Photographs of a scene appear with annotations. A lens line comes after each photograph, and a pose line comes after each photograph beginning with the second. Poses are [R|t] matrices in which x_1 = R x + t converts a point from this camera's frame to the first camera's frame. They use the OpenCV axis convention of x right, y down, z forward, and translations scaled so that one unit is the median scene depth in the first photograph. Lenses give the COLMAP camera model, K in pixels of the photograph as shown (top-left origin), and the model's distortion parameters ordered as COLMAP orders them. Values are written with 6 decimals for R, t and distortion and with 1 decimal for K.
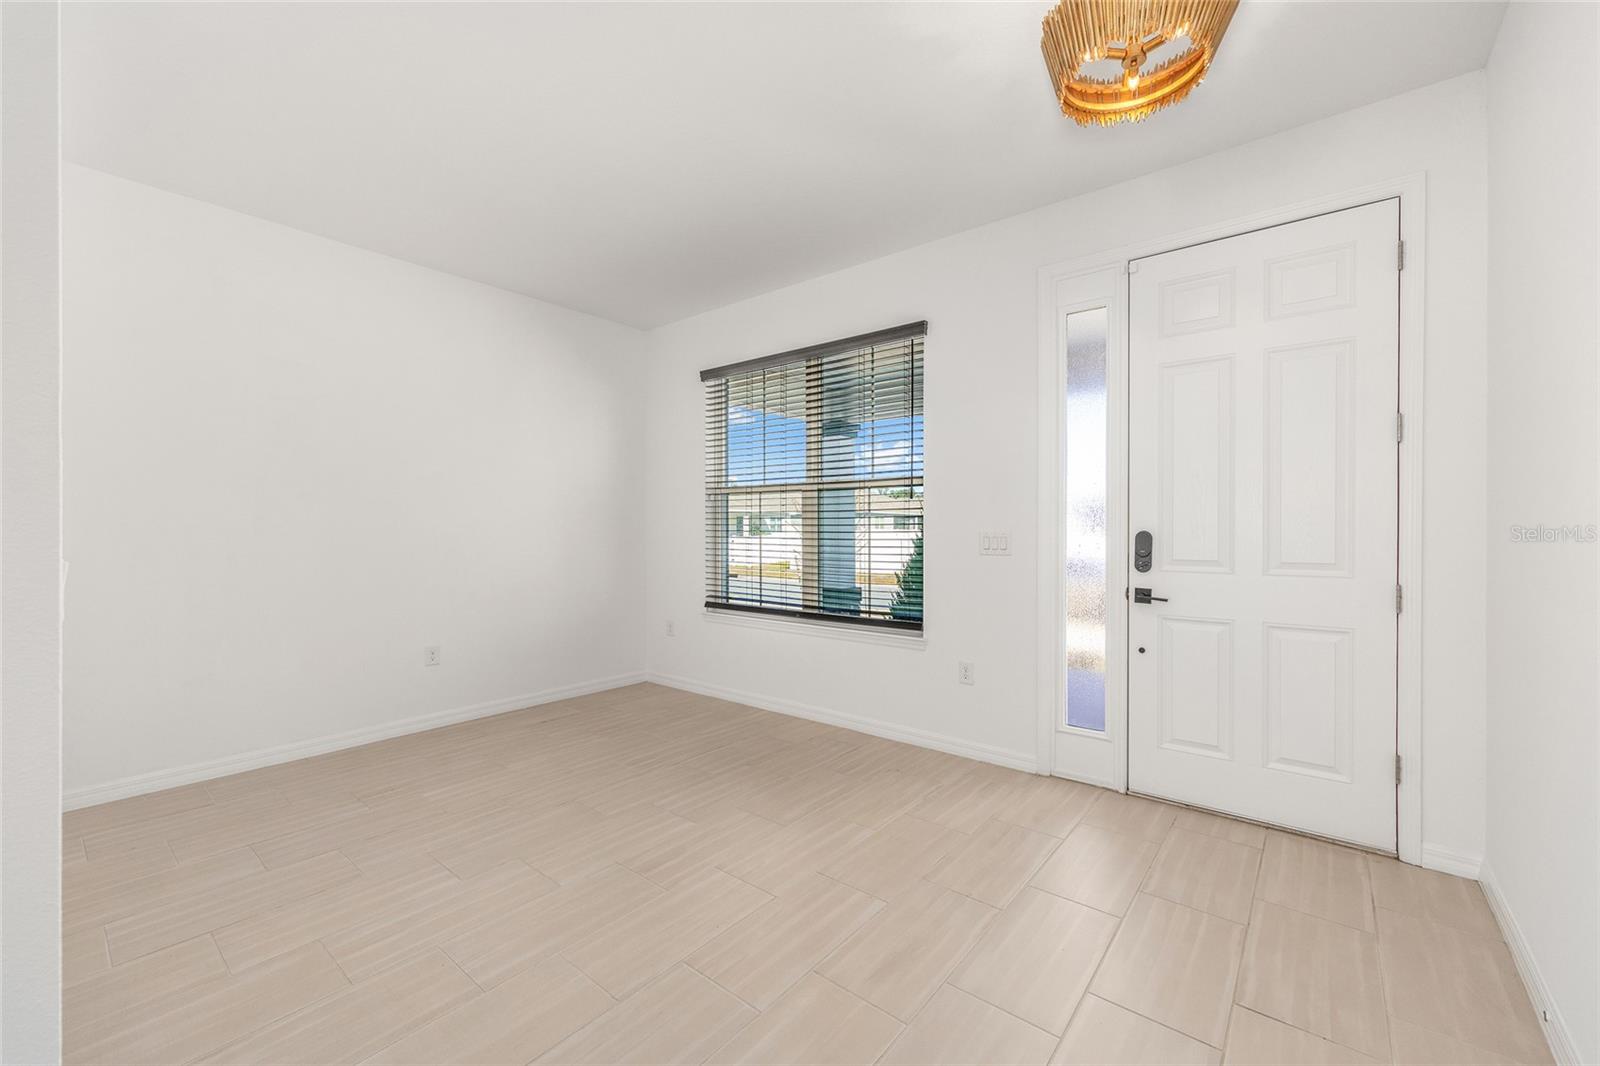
lens RADIAL K [[640.0, 0, 797.7], [0, 640.0, 529.8], [0, 0, 1]] dist [0.007663, 0.000242]
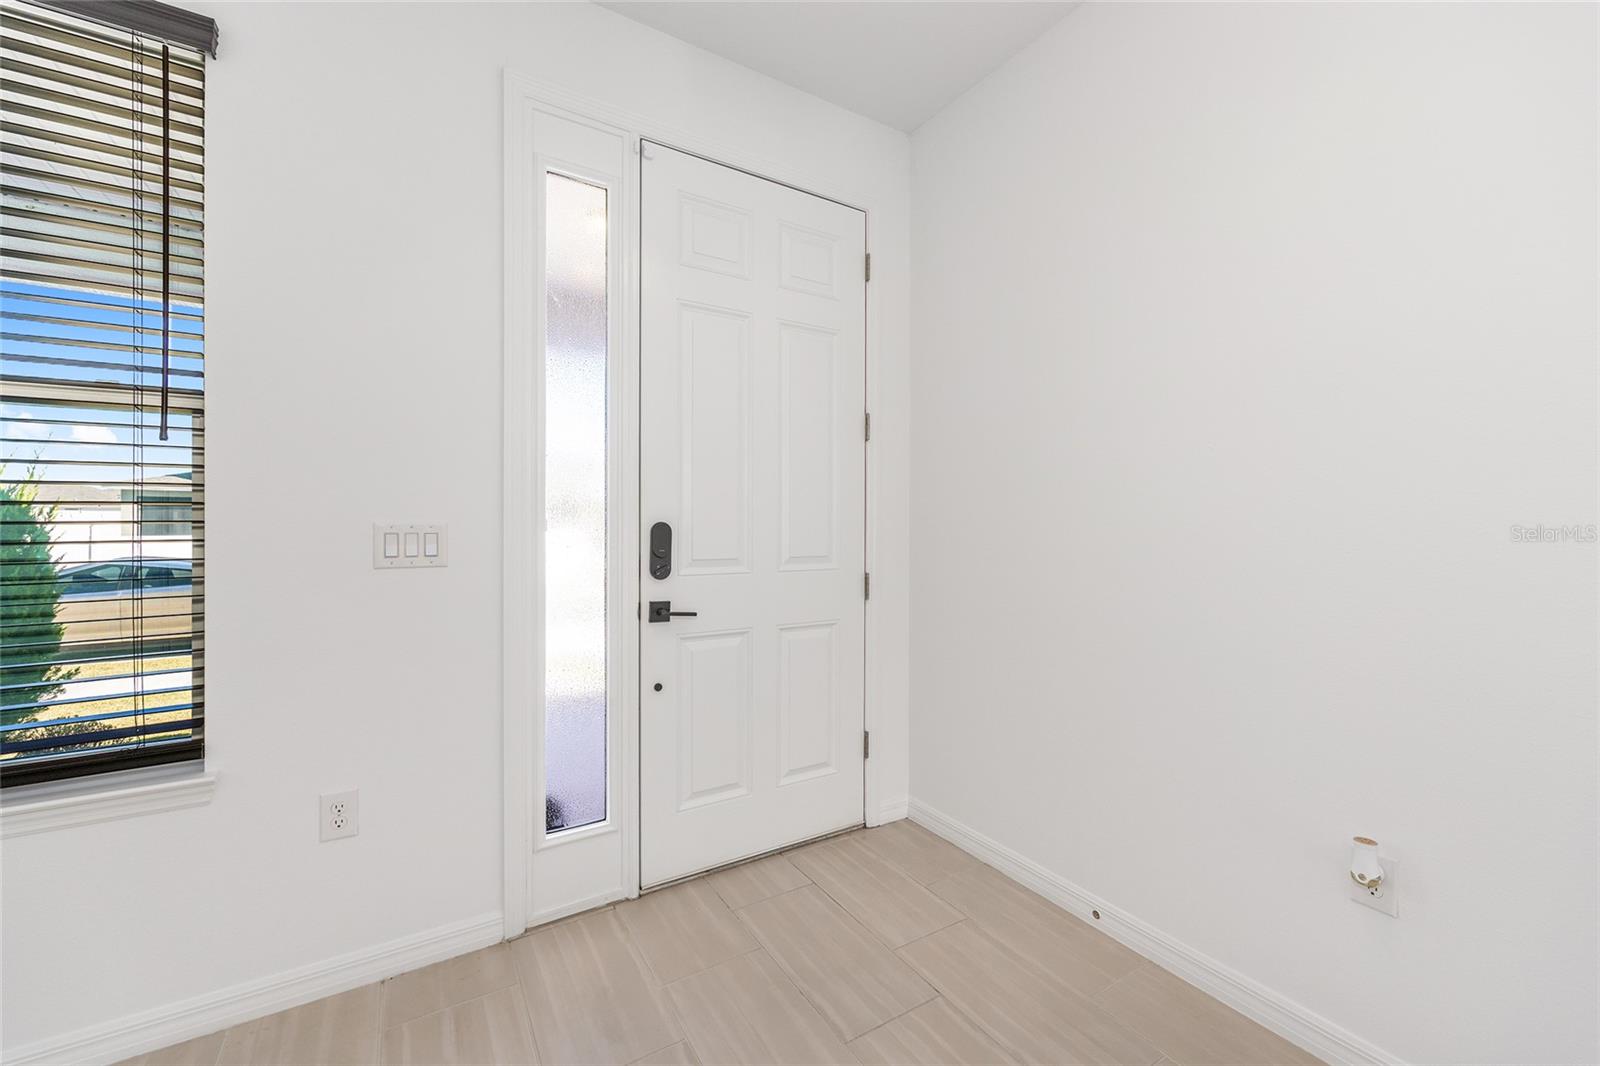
lens RADIAL K [[640.0, 0, 798.9], [0, 640.0, 534.7], [0, 0, 1]] dist [0.007663, 0.000242]
pose [[0.328452, -0.002599, 0.944517, -0.094676], [0.005089, 0.999987, 0.000982, 0.015555], [-0.944507, 0.004484, 0.328461, 0.608368]]
